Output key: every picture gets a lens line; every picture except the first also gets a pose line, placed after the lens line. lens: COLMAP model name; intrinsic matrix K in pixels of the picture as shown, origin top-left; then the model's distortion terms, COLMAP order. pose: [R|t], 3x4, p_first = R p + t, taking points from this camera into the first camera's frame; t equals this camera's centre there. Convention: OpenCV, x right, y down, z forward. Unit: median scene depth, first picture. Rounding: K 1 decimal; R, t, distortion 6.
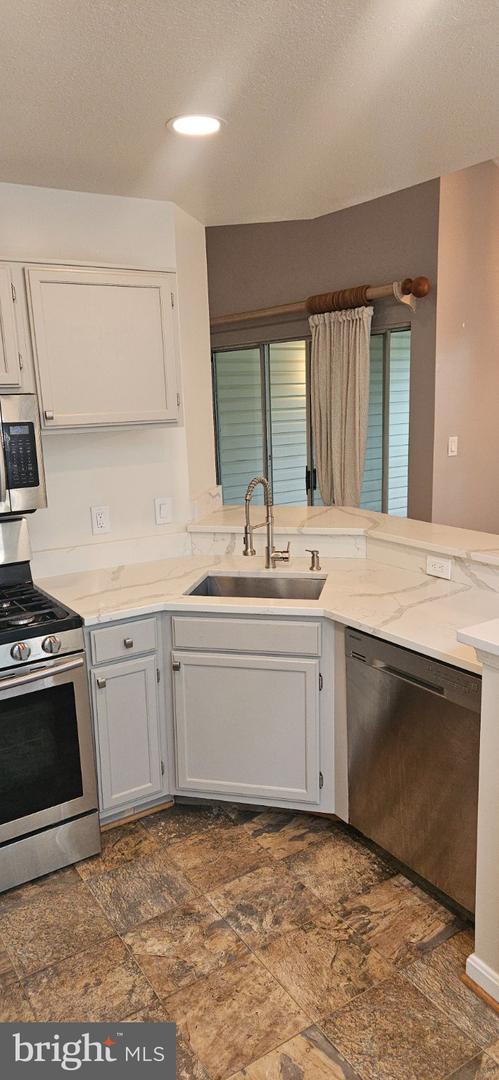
lens RADIAL K [[722.4, 0, 258.5], [0, 722.4, 545.3], [0, 0, 1]] dist [0.081105, -0.078665]
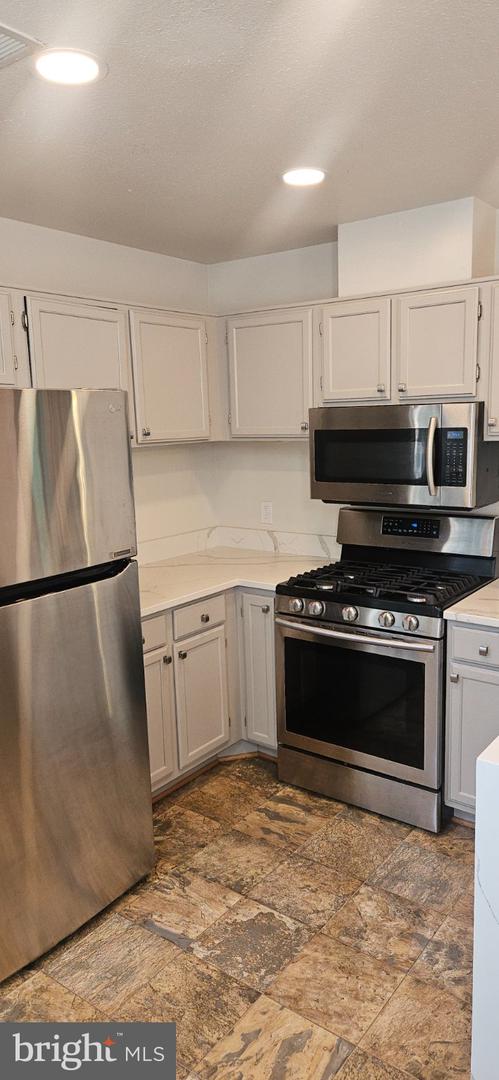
lens RADIAL K [[722.4, 0, 258.5], [0, 722.4, 545.3], [0, 0, 1]] dist [0.081105, -0.078665]
pose [[0.341742, 0.186787, -0.921044, 0.740357], [-0.186756, 0.974001, 0.128233, -0.094004], [0.921051, 0.128188, 0.367741, 0.394425]]
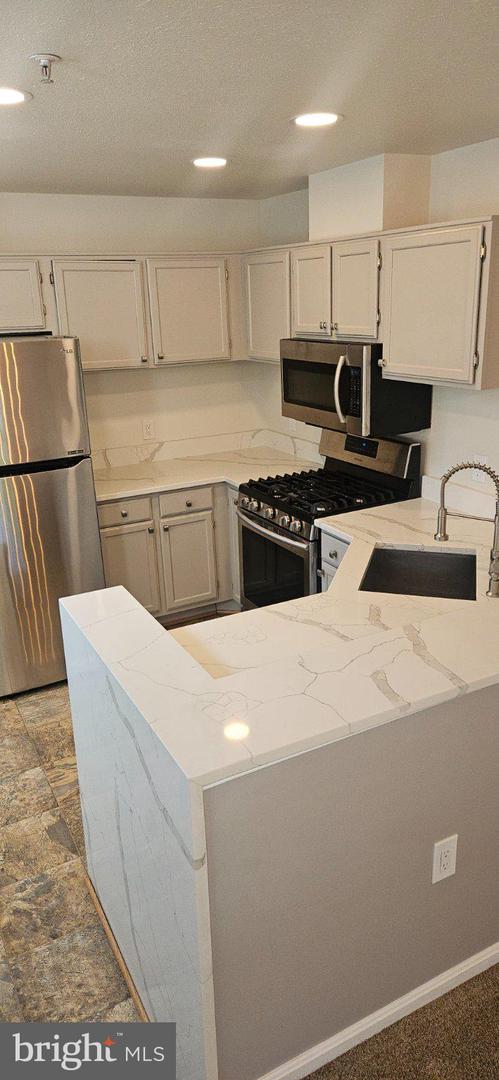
lens RADIAL K [[718.2, 0, 249.5], [0, 718.2, 540.0], [0, 0, 1]] dist [0.072034, -0.071281]
pose [[-0.099710, 0.352149, -0.930618, 1.176392], [-0.177971, 0.913885, 0.364886, -0.377281], [0.978971, 0.202006, -0.028452, 1.071753]]
